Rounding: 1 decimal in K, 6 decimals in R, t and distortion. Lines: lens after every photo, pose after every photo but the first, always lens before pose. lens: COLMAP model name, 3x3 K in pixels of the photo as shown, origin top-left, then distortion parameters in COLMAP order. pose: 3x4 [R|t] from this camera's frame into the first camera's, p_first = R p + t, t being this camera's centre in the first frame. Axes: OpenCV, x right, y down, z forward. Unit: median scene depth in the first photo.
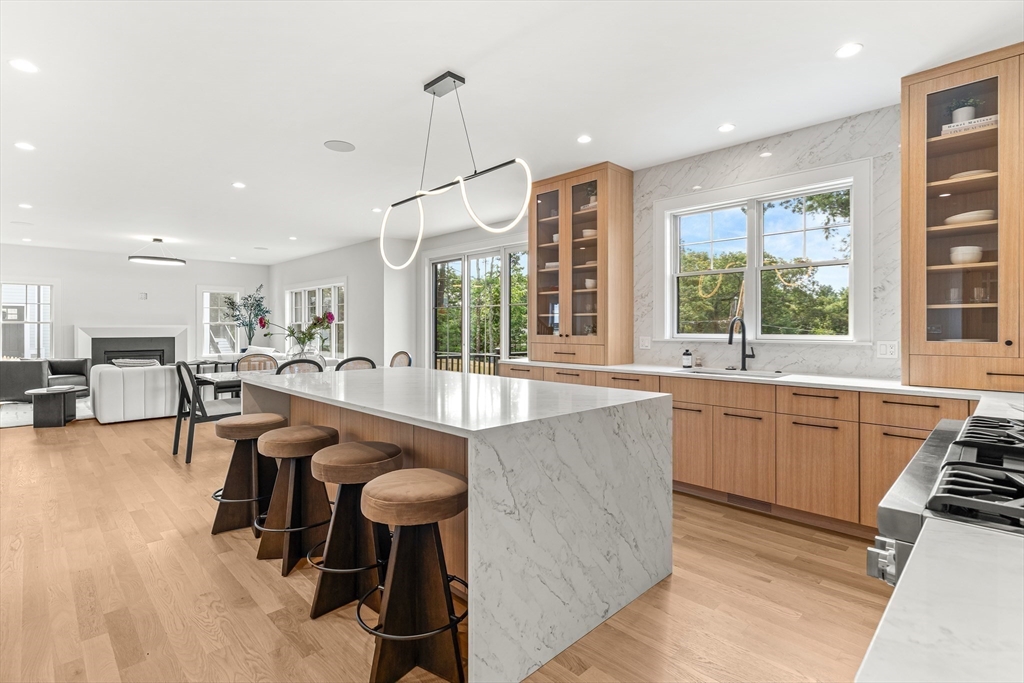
lens RADIAL K [[477.3, 0, 512.0], [0, 477.3, 341.5], [0, 0, 1]] dist [0.025732, 0.000012]
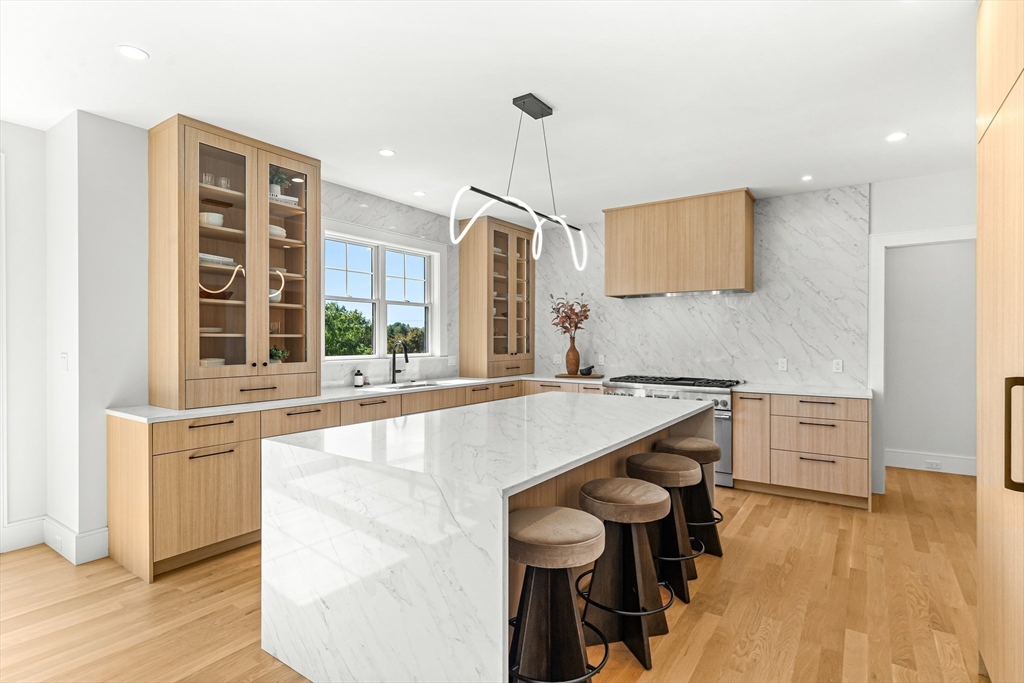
lens RADIAL K [[529.5, 0, 512.0], [0, 529.5, 341.5], [0, 0, 1]] dist [-0.001608, -0.000139]
pose [[-0.189077, -0.003303, 0.981957, -1.187903], [0.030170, 0.999503, 0.009171, -0.066953], [-0.981499, 0.031360, -0.188883, 1.247456]]
